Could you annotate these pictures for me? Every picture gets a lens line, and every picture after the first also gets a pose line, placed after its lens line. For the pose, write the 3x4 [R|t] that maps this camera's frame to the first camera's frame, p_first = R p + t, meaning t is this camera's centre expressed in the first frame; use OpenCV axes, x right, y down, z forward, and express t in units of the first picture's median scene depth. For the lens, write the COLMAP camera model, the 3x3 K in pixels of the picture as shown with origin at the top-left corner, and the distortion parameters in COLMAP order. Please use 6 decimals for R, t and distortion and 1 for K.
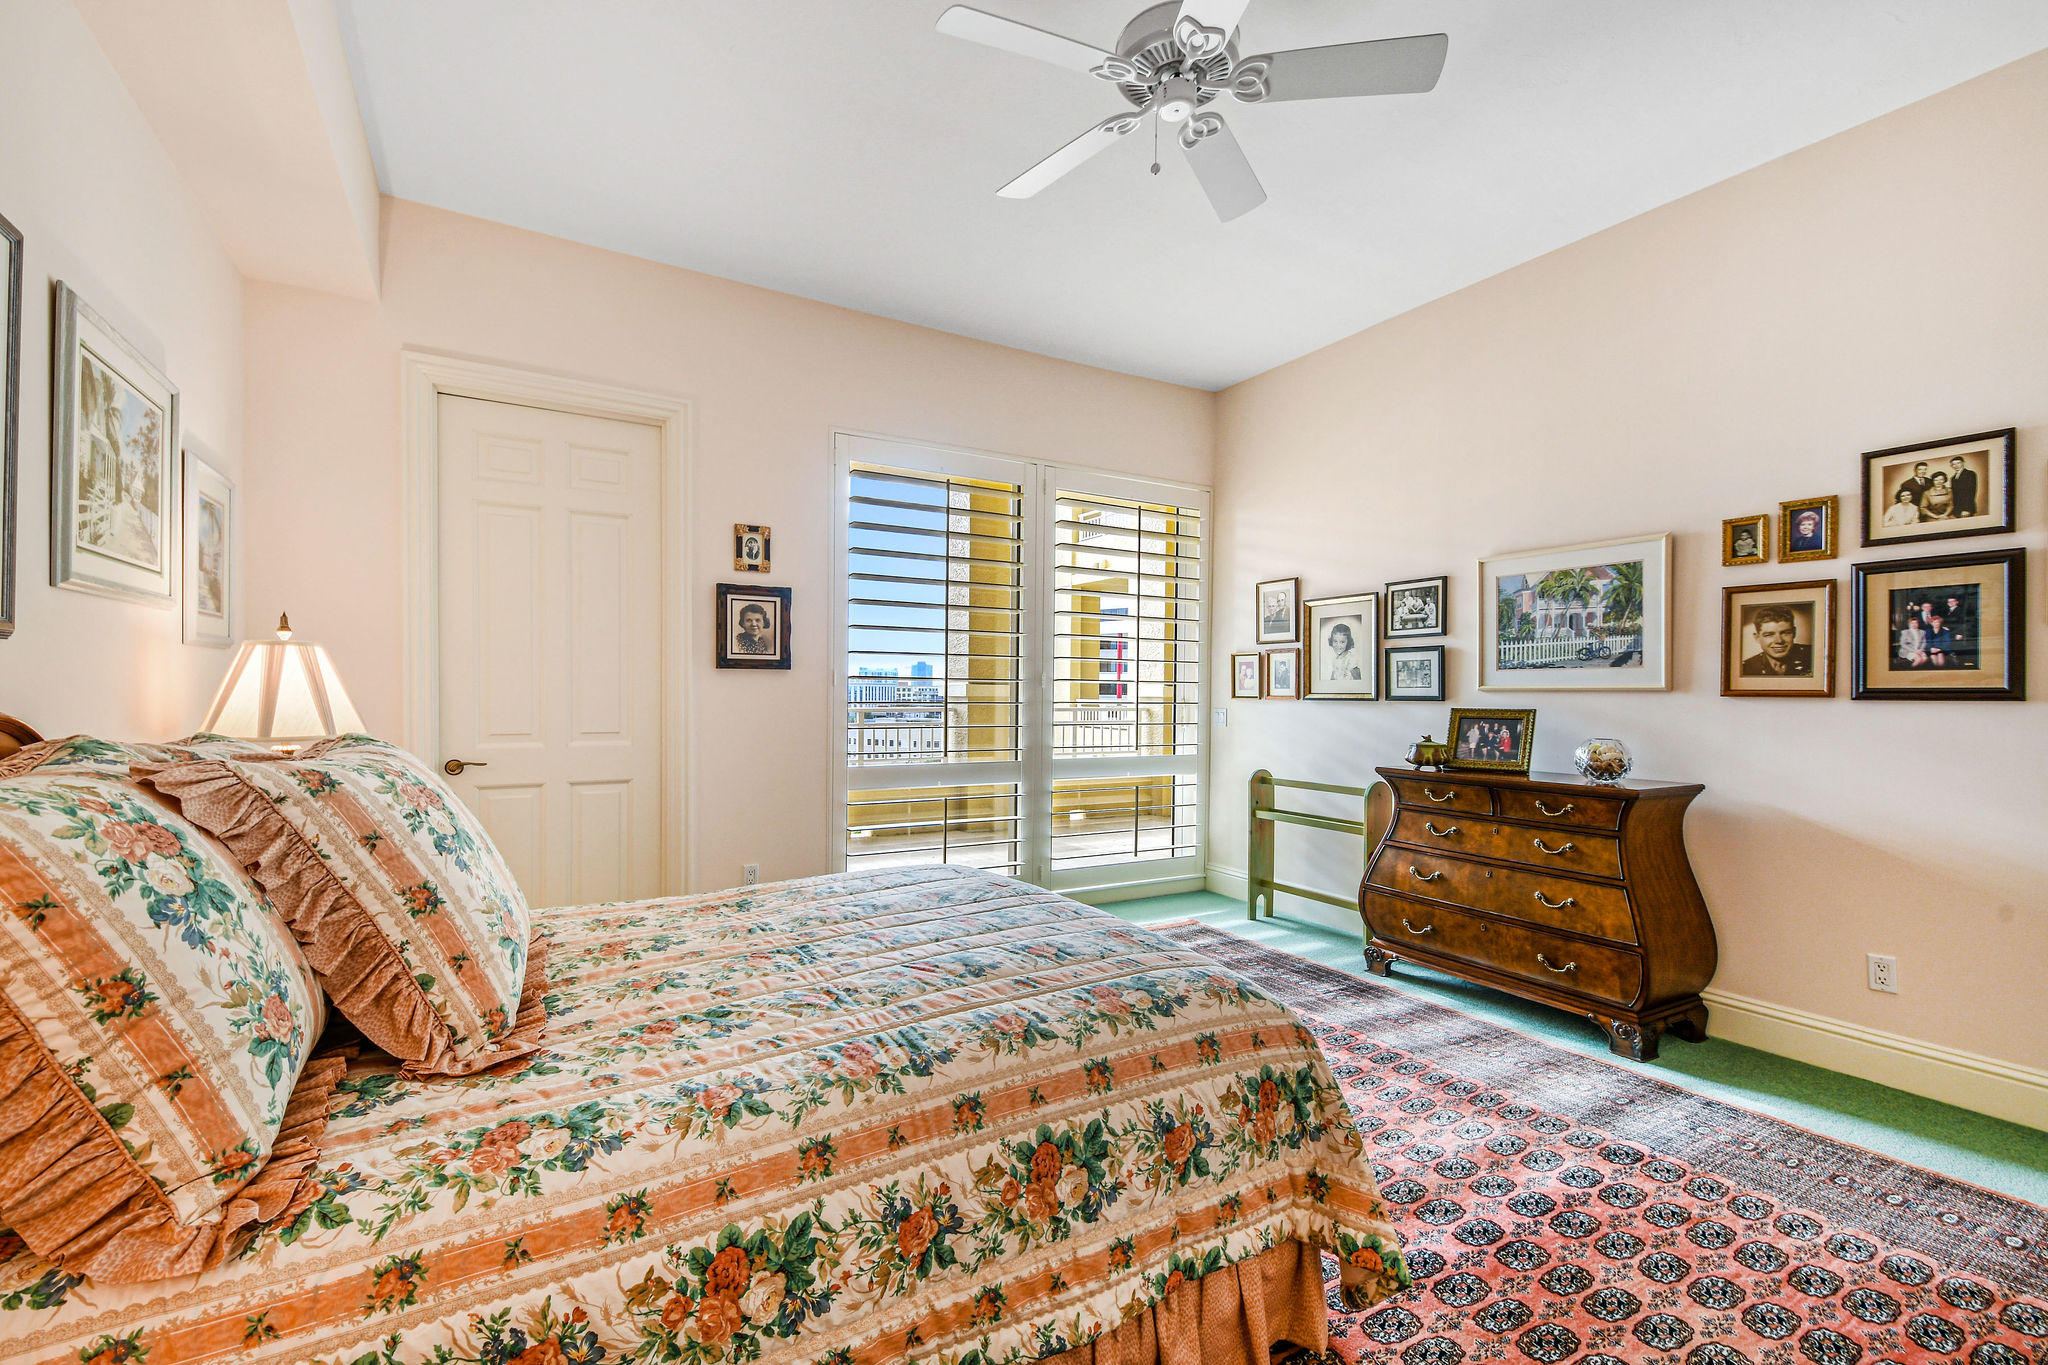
lens RADIAL K [[891.6, 0, 1024.0], [0, 891.6, 682.5], [0, 0, 1]] dist [0.037458, -0.024196]
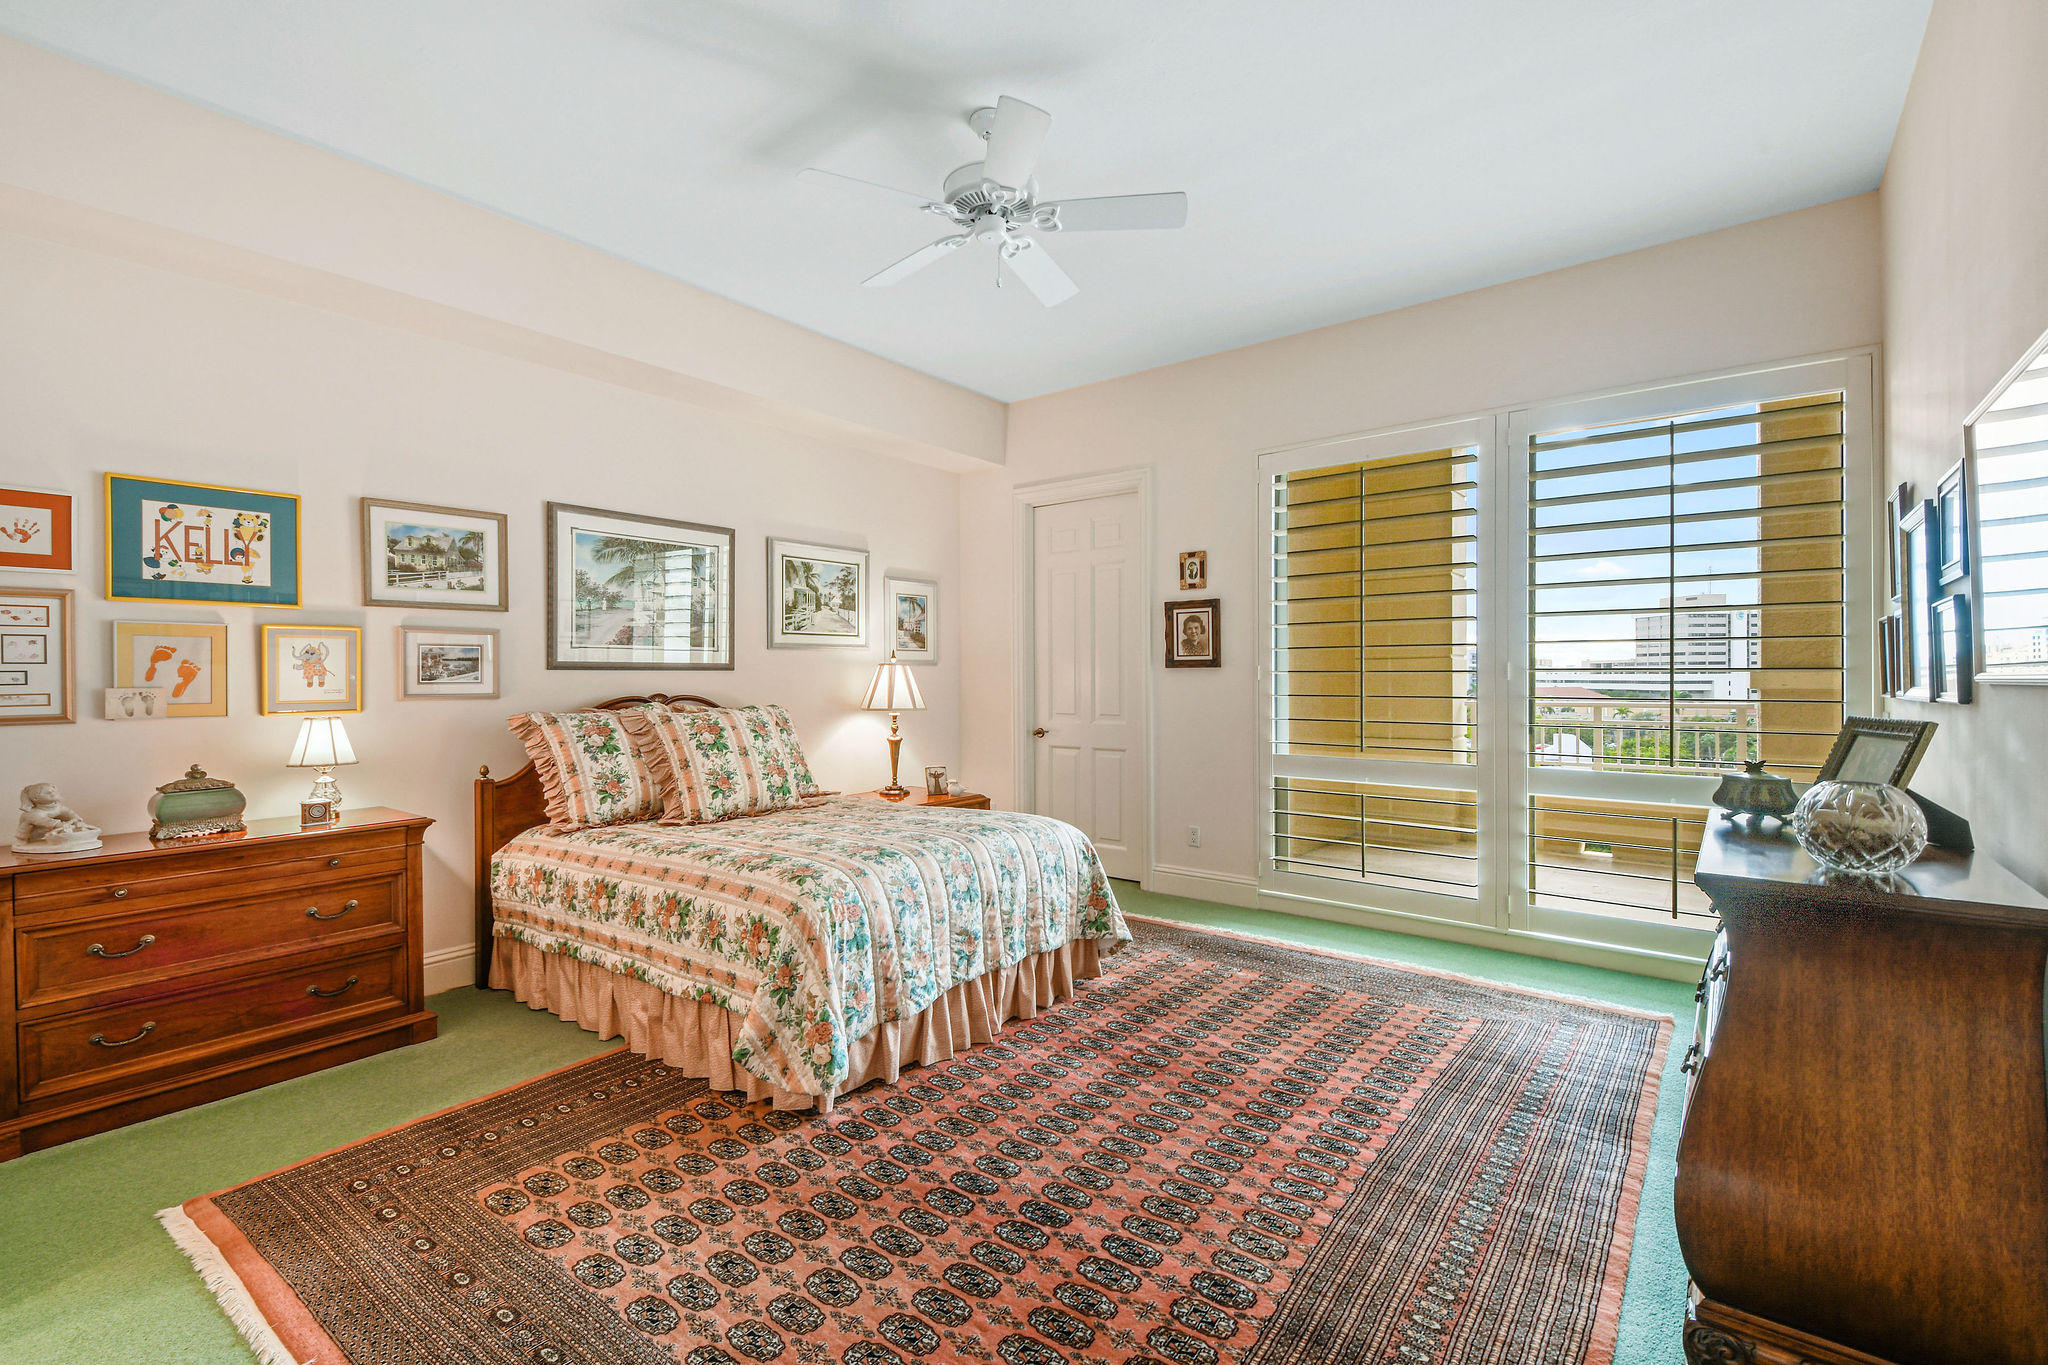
lens RADIAL K [[891.6, 0, 1024.0], [0, 891.6, 682.5], [0, 0, 1]] dist [0.037458, -0.024196]
pose [[0.354533, -0.010228, -0.934988, 0.778825], [0.016649, 0.999851, -0.004624, 0.007468], [0.934895, -0.013928, 0.354650, 0.344378]]
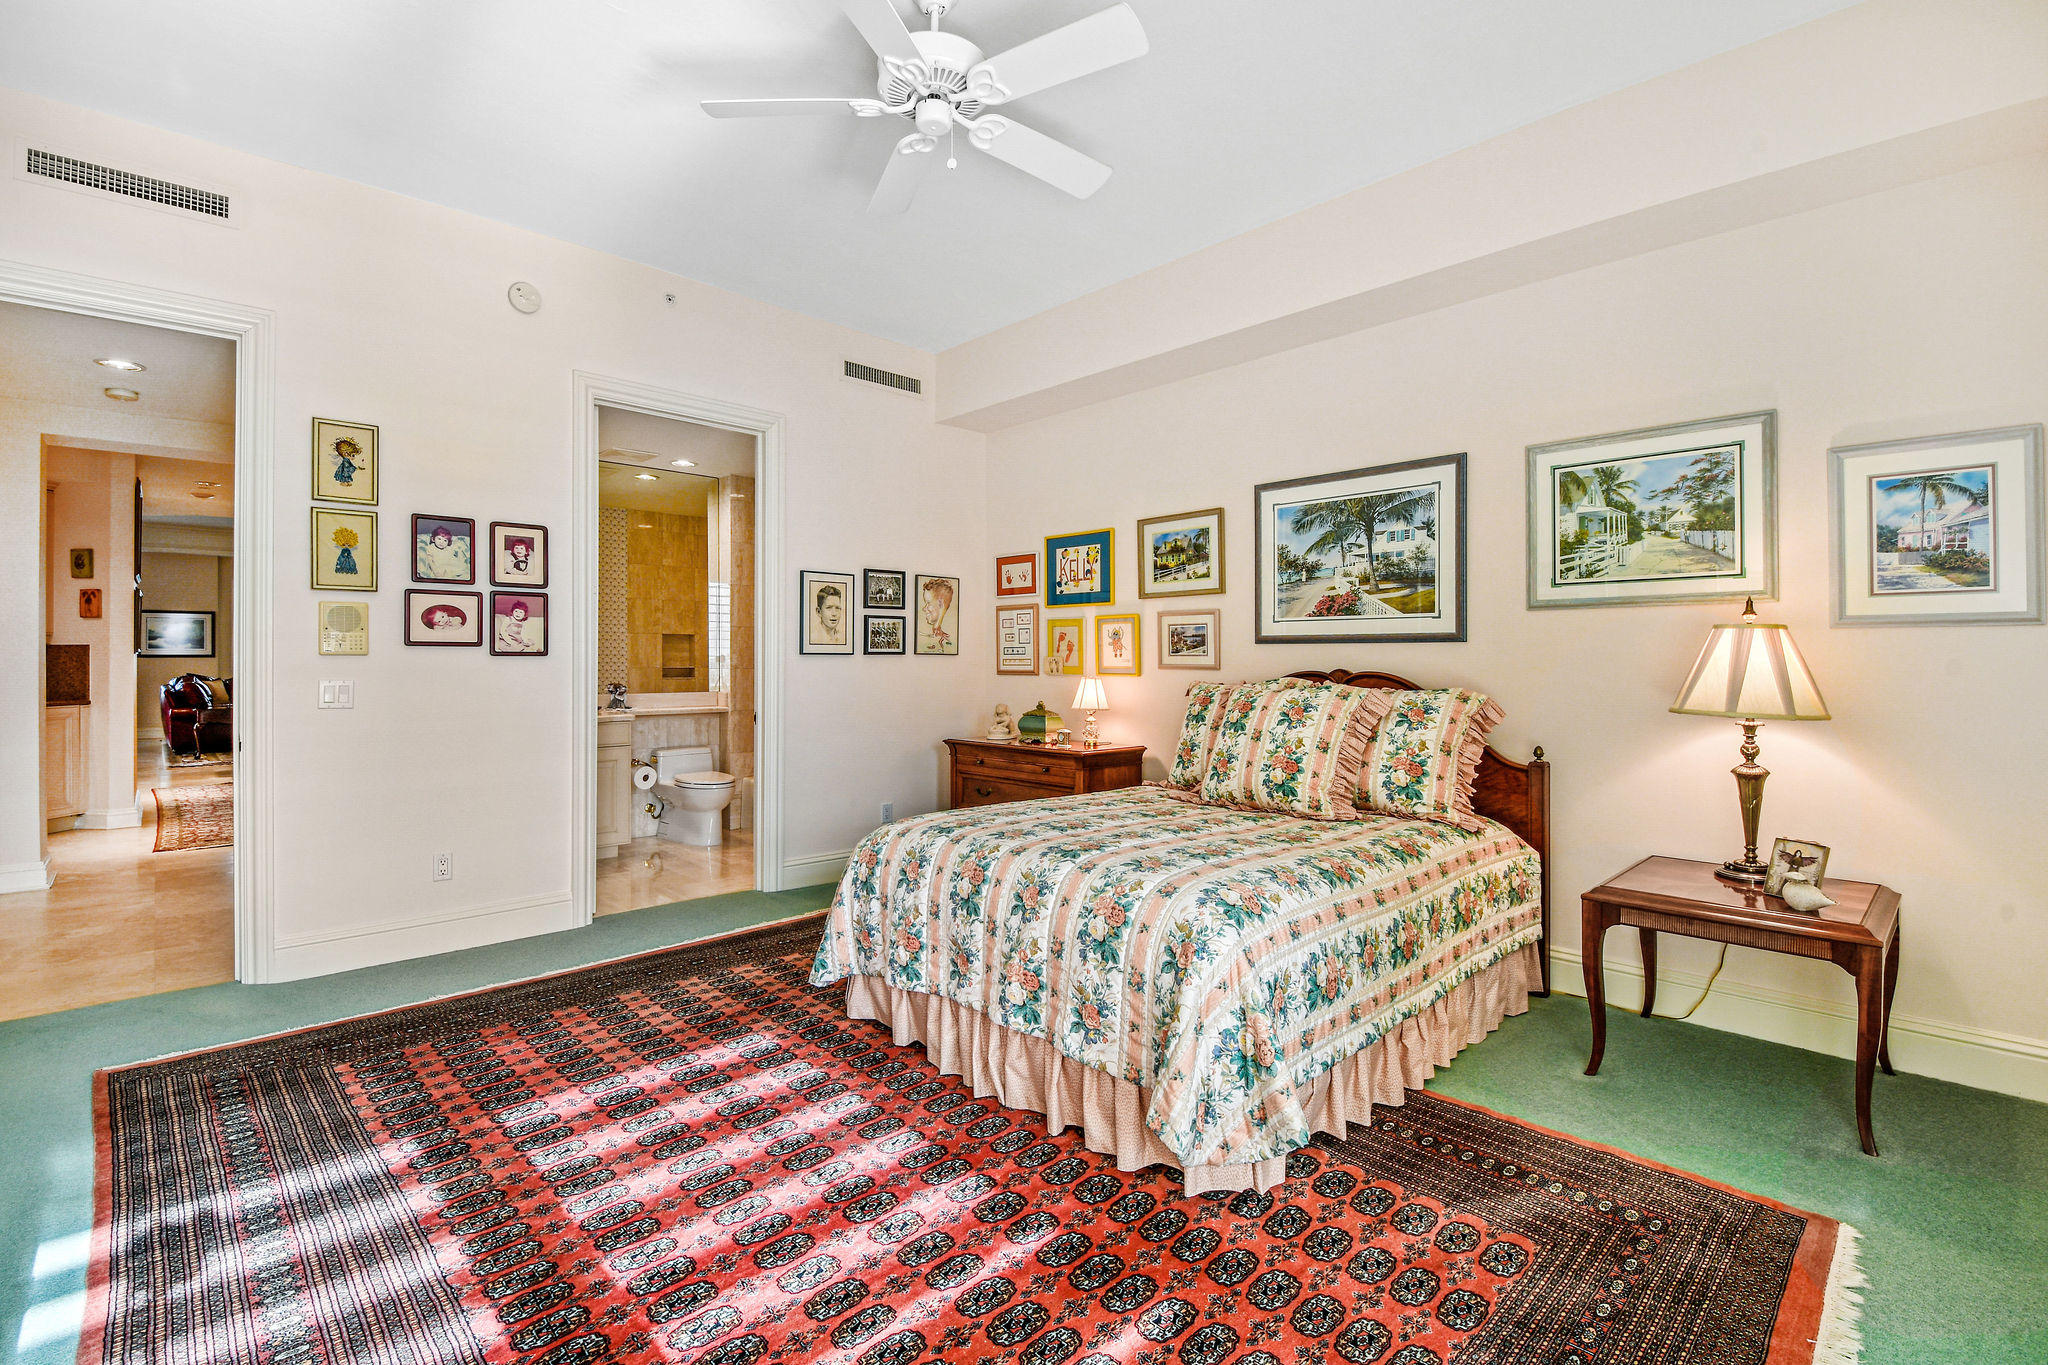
lens RADIAL K [[911.7, 0, 1003.3], [0, 911.7, 672.4], [0, 0, 1]] dist [0.000953, -0.014306]
pose [[-0.980024, -0.015982, -0.198234, 0.170149], [-0.017495, 0.999830, 0.005880, 0.012575], [0.198106, 0.009230, -0.980137, 1.190484]]
